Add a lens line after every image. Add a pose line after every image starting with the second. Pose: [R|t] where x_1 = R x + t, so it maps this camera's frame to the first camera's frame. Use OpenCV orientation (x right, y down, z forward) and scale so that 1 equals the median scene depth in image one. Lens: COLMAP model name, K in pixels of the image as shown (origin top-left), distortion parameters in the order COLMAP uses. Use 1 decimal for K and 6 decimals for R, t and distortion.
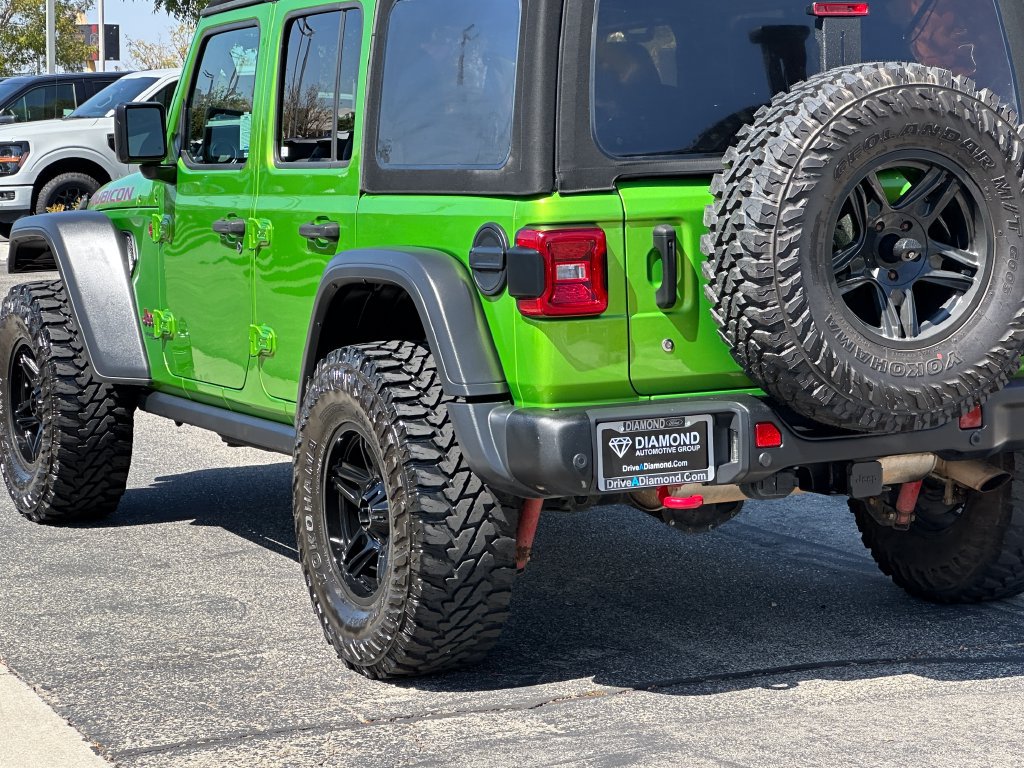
lens RADIAL K [[2484.3, 0, 515.6], [0, 2484.3, 361.6], [0, 0, 1]] dist [-0.302051, 7.349574]
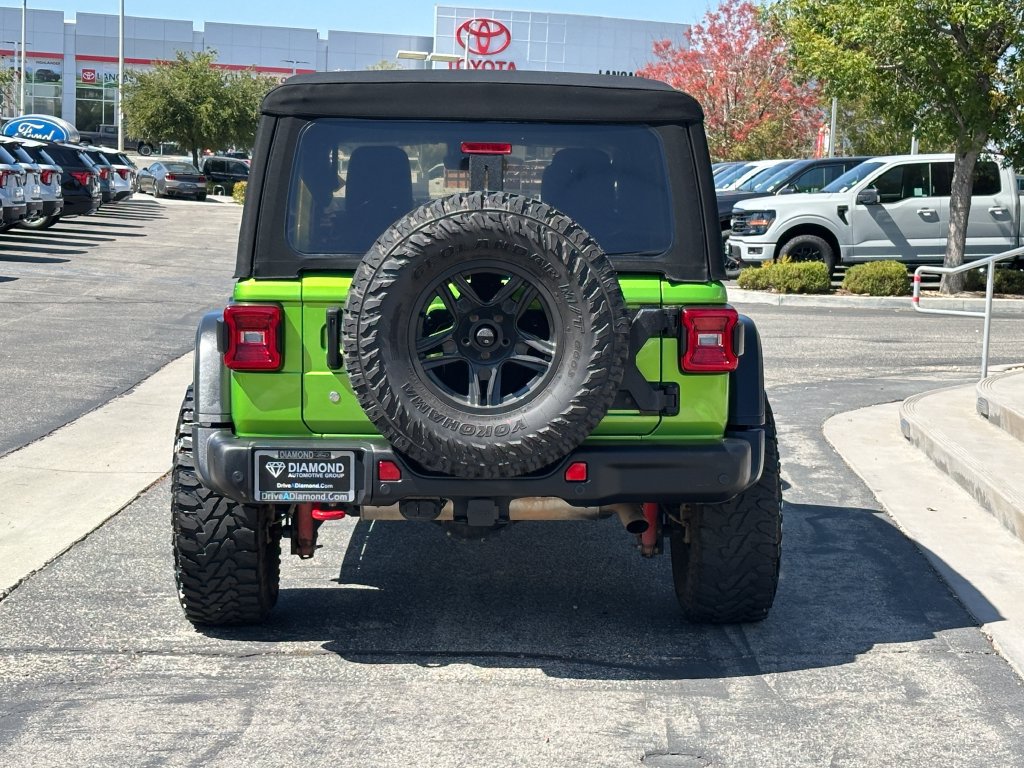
lens RADIAL K [[1940.1, 0, 512.0], [0, 1940.1, 384.0], [0, 0, 1]] dist [0.148020, -0.292512]
pose [[0.922918, 0.075897, -0.377442, 0.533221], [-0.075078, 0.997034, 0.016906, -0.037625], [0.377606, 0.012734, 0.925879, 0.069723]]
